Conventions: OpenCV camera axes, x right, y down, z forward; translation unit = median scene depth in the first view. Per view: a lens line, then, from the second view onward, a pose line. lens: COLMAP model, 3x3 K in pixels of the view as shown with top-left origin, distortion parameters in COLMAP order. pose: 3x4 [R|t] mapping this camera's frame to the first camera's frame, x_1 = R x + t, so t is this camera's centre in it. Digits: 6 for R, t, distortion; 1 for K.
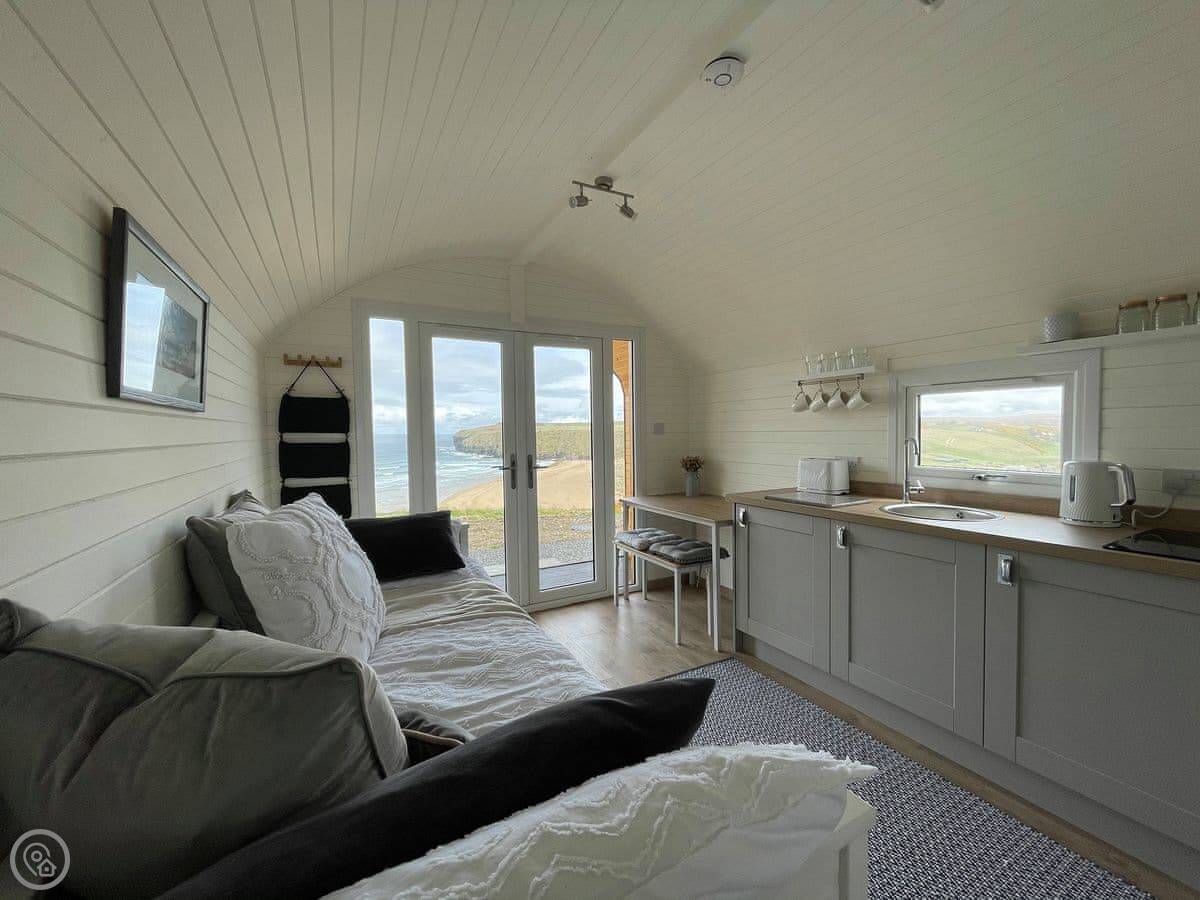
lens RADIAL K [[484.3, 0, 600.1], [0, 484.3, 447.9], [0, 0, 1]] dist [-0.000200, 0.000139]
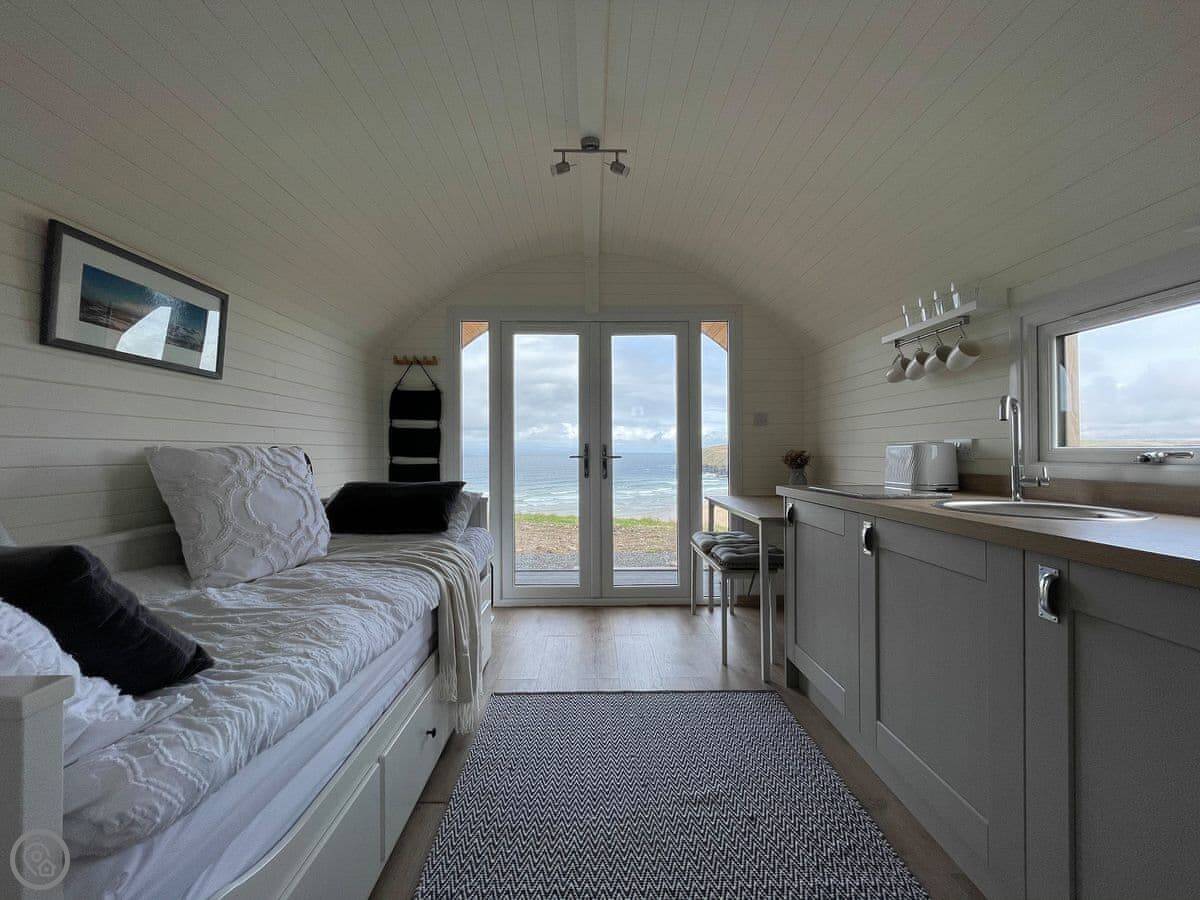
lens RADIAL K [[484.3, 0, 600.1], [0, 484.3, 447.9], [0, 0, 1]] dist [-0.000200, 0.000139]
pose [[0.889639, 0.007370, -0.456605, 0.375843], [-0.025896, 0.999075, -0.034330, 0.069167], [0.455930, 0.042366, 0.889007, 0.147119]]
